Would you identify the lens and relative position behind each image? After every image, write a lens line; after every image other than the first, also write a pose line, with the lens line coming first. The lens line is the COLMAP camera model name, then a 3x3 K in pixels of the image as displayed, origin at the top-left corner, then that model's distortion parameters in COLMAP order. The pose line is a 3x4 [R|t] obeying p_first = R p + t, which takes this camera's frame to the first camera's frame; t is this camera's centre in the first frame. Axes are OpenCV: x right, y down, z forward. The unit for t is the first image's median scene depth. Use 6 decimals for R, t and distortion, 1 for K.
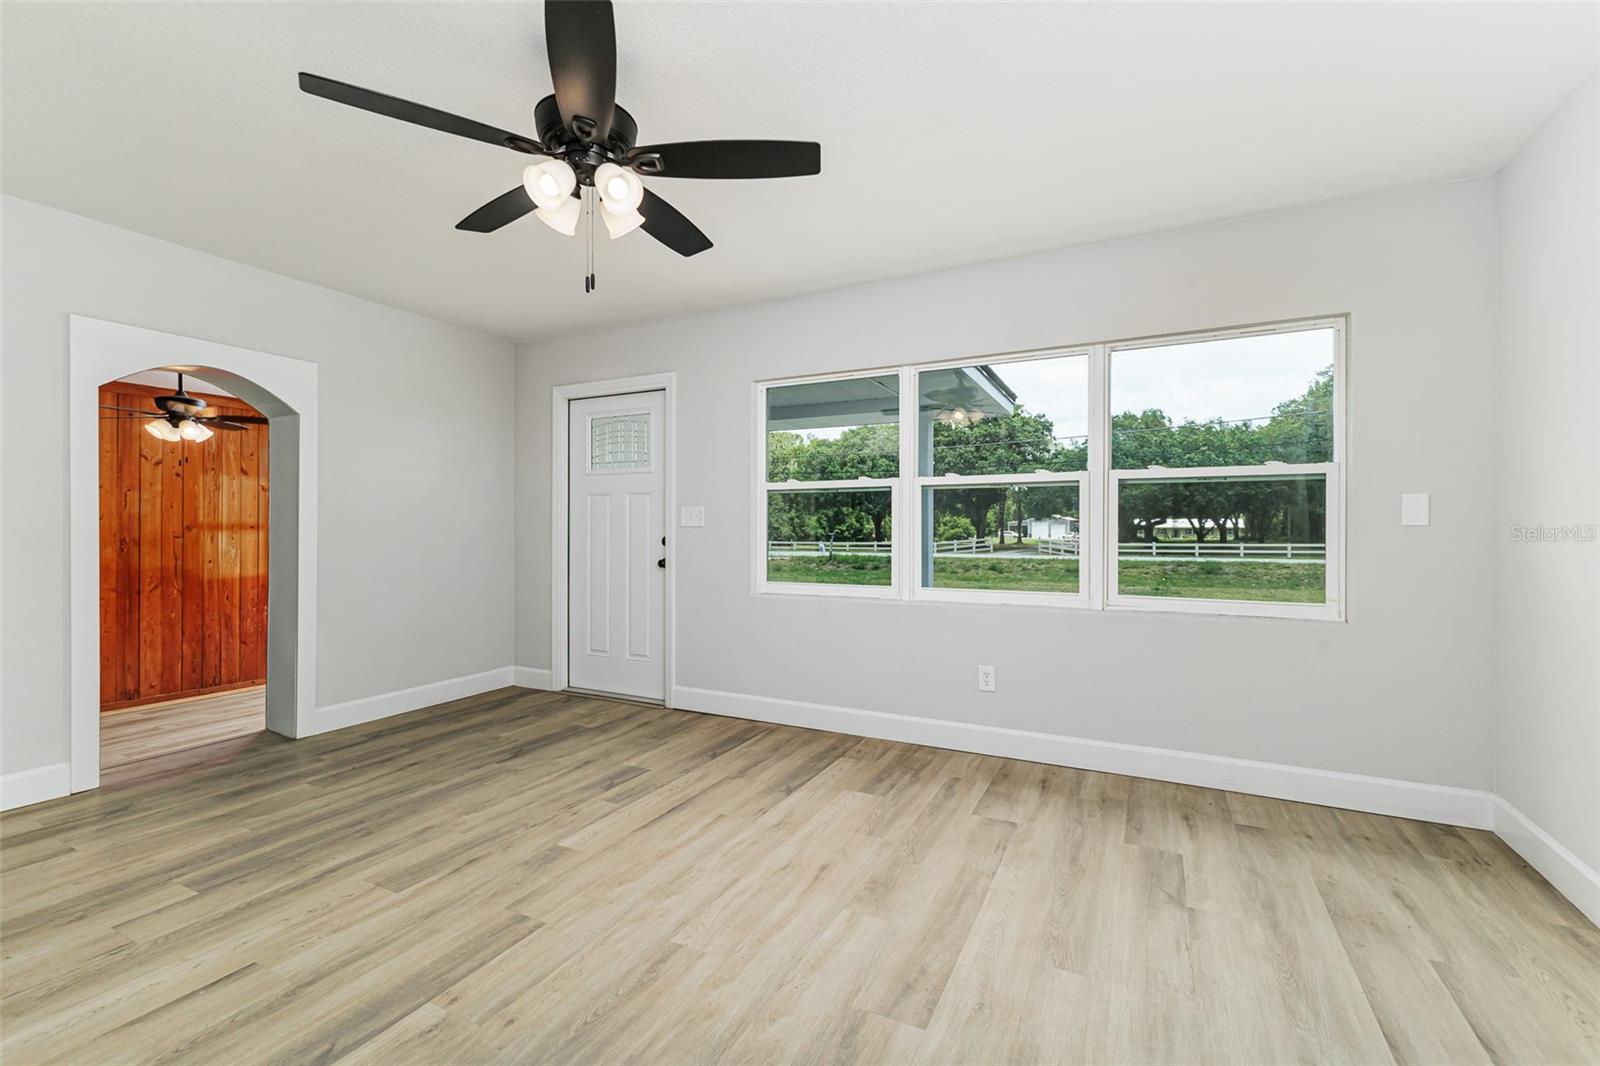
lens RADIAL K [[707.9, 0, 797.9], [0, 707.9, 533.8], [0, 0, 1]] dist [0.009127, -0.003482]
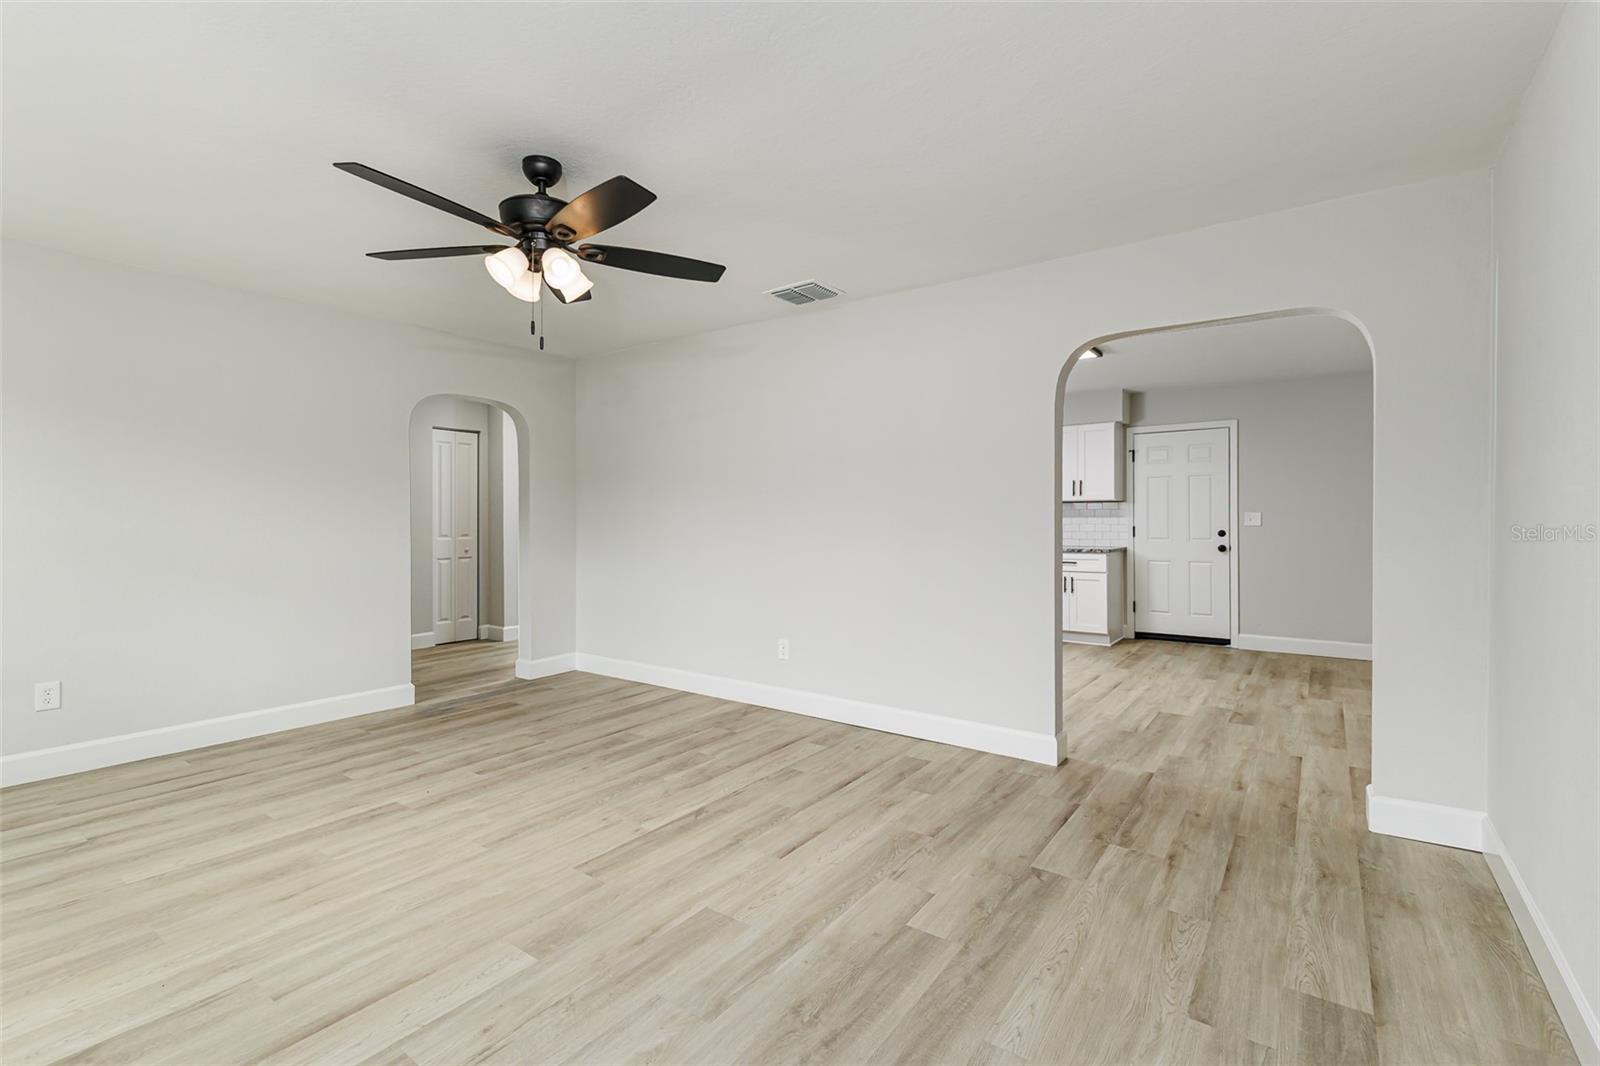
lens RADIAL K [[707.9, 0, 805.3], [0, 707.9, 520.7], [0, 0, 1]] dist [0.009127, -0.003482]
pose [[-0.990885, -0.002485, 0.134686, -0.710427], [-0.001264, 0.999957, 0.009150, -0.043376], [-0.134703, 0.008896, -0.990846, 1.674777]]
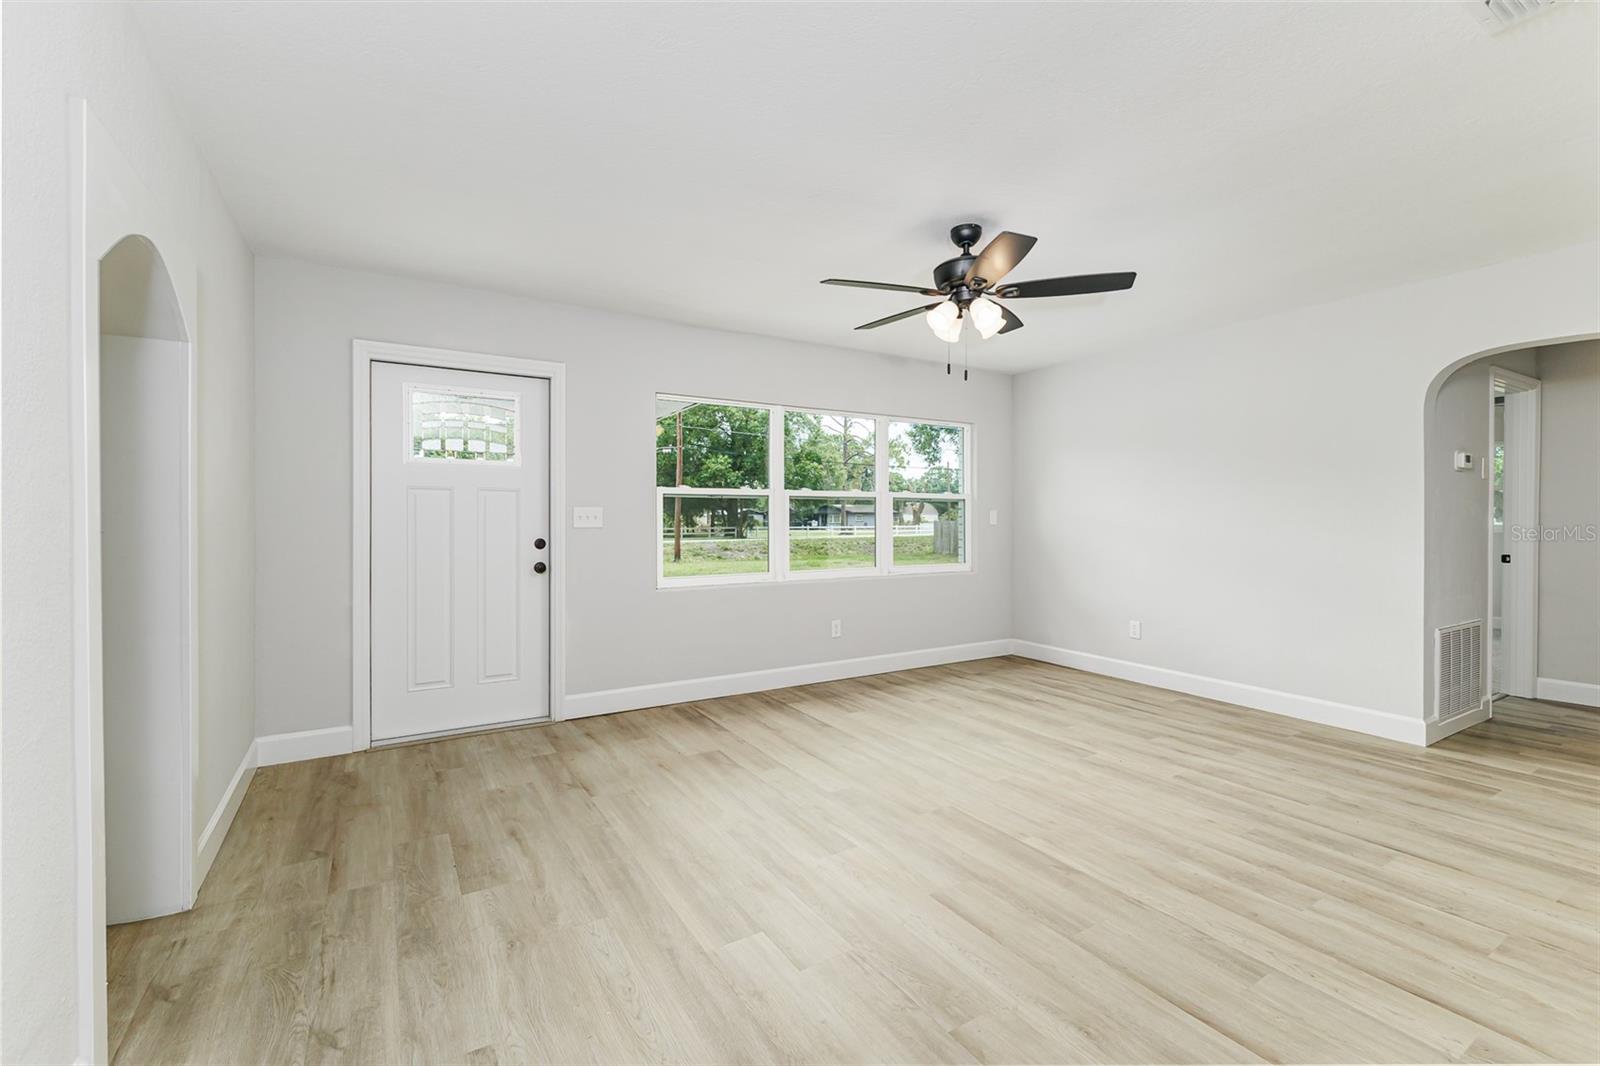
lens RADIAL K [[707.9, 0, 809.0], [0, 707.9, 524.6], [0, 0, 1]] dist [0.009127, -0.003482]
pose [[0.504763, -0.012899, 0.863162, -1.379373], [0.004625, 0.999914, 0.012238, -0.041899], [-0.863246, -0.002185, 0.504779, 0.400658]]
